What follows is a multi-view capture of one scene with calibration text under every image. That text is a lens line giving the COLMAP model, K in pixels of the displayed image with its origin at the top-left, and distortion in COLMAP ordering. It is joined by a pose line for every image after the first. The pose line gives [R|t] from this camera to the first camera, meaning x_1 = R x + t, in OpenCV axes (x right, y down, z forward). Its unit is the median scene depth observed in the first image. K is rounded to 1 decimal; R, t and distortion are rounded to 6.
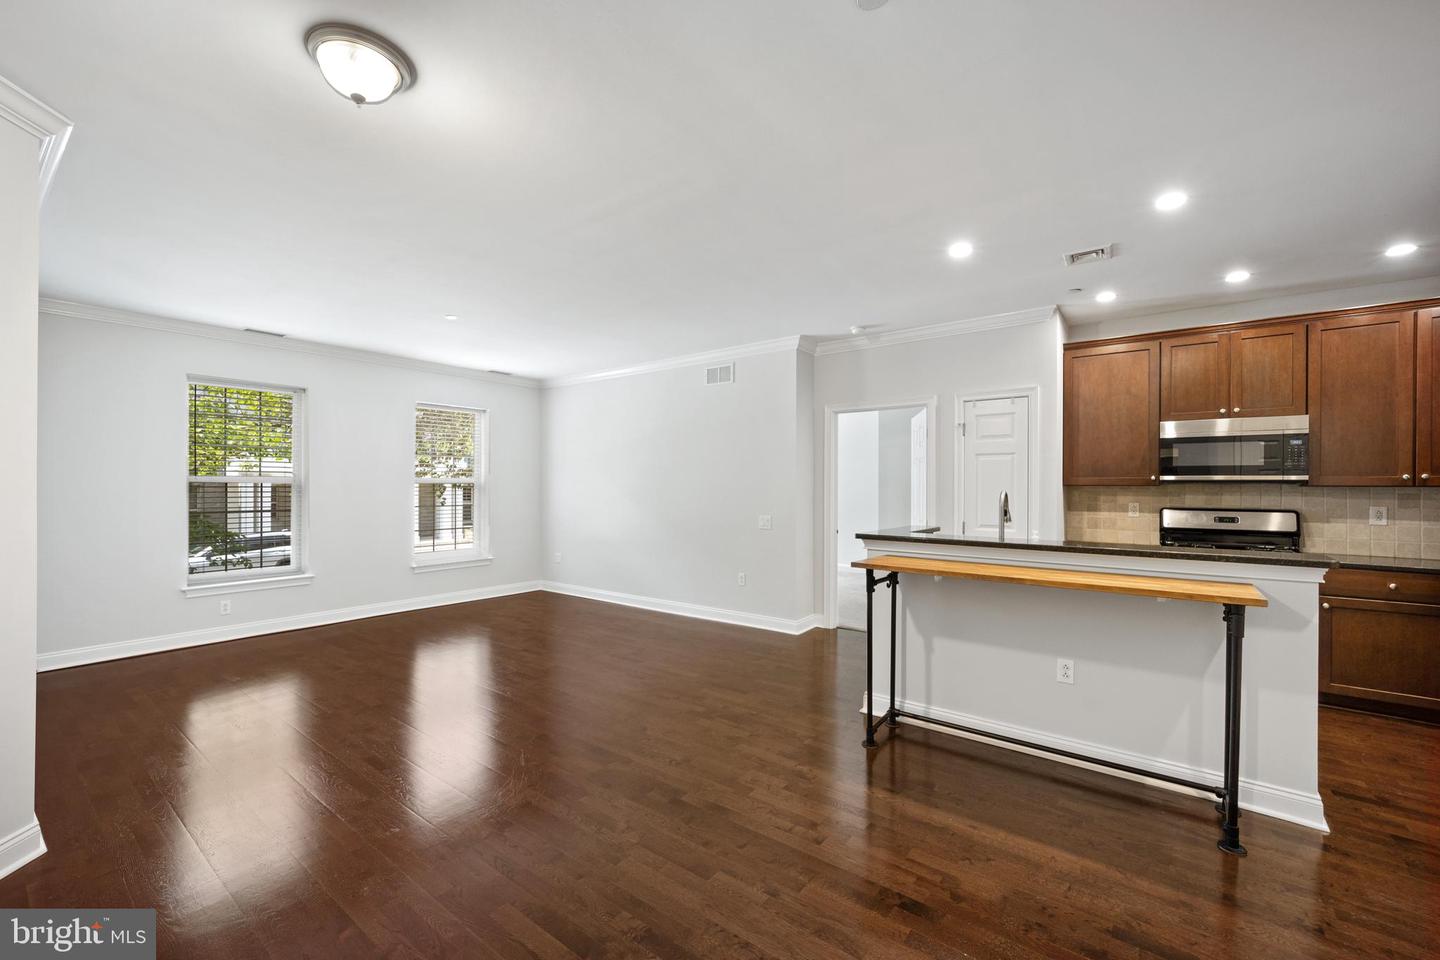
lens RADIAL K [[601.0, 0, 712.4], [0, 601.0, 491.0], [0, 0, 1]] dist [-0.004202, 0.000668]
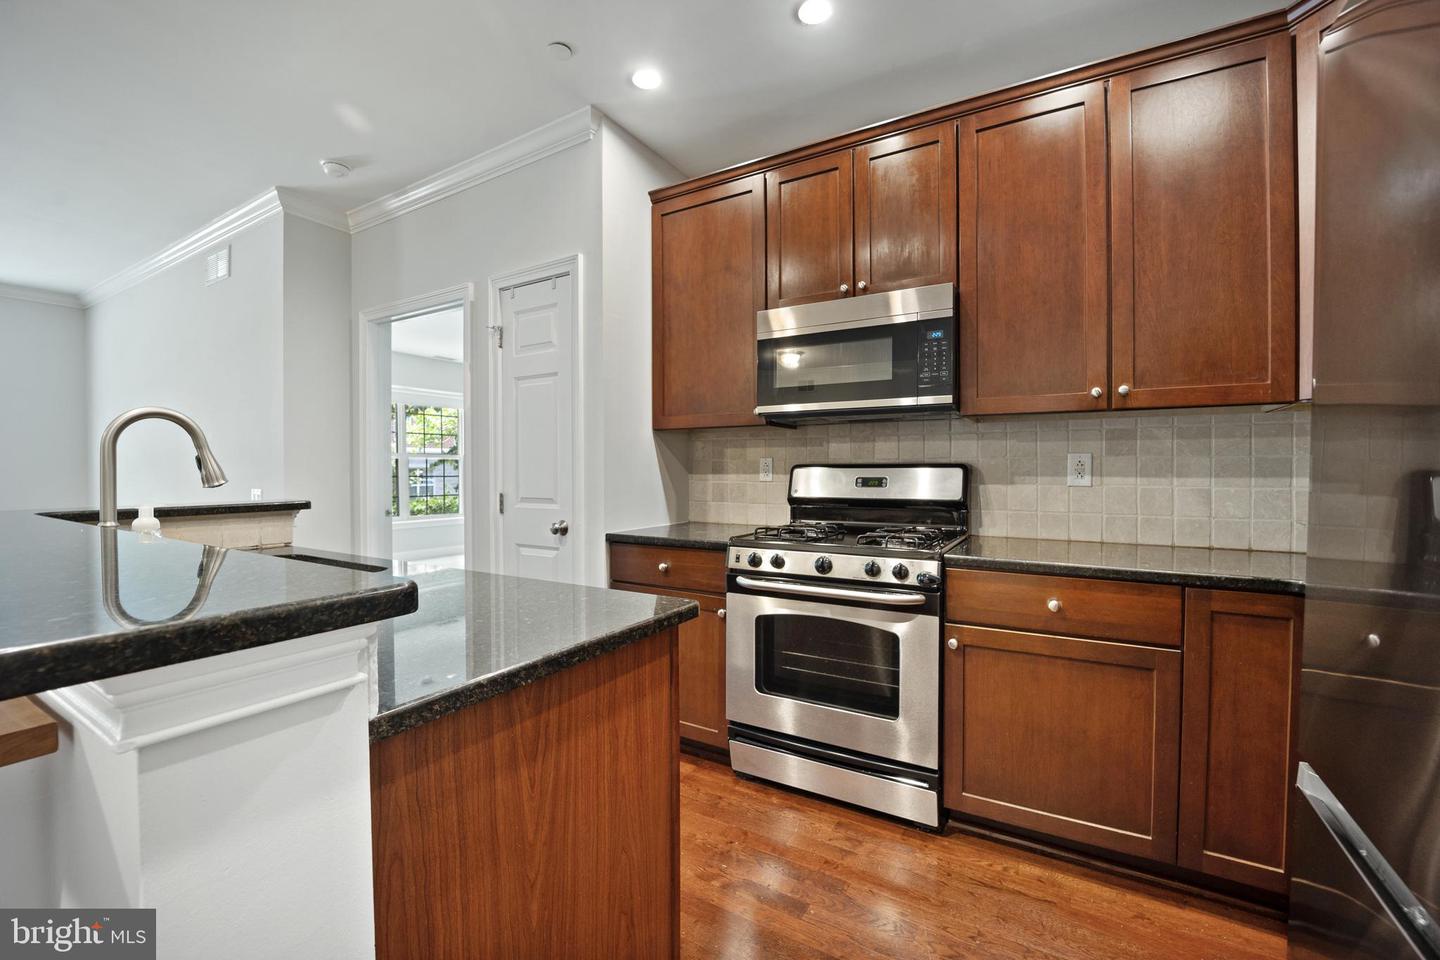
lens RADIAL K [[601.0, 0, 750.0], [0, 601.0, 474.4], [0, 0, 1]] dist [-0.004202, 0.000668]
pose [[0.990289, -0.009144, 0.138721, 0.691350], [0.008803, 0.999957, 0.003074, 0.039461], [-0.138743, -0.001822, 0.990327, 0.457090]]
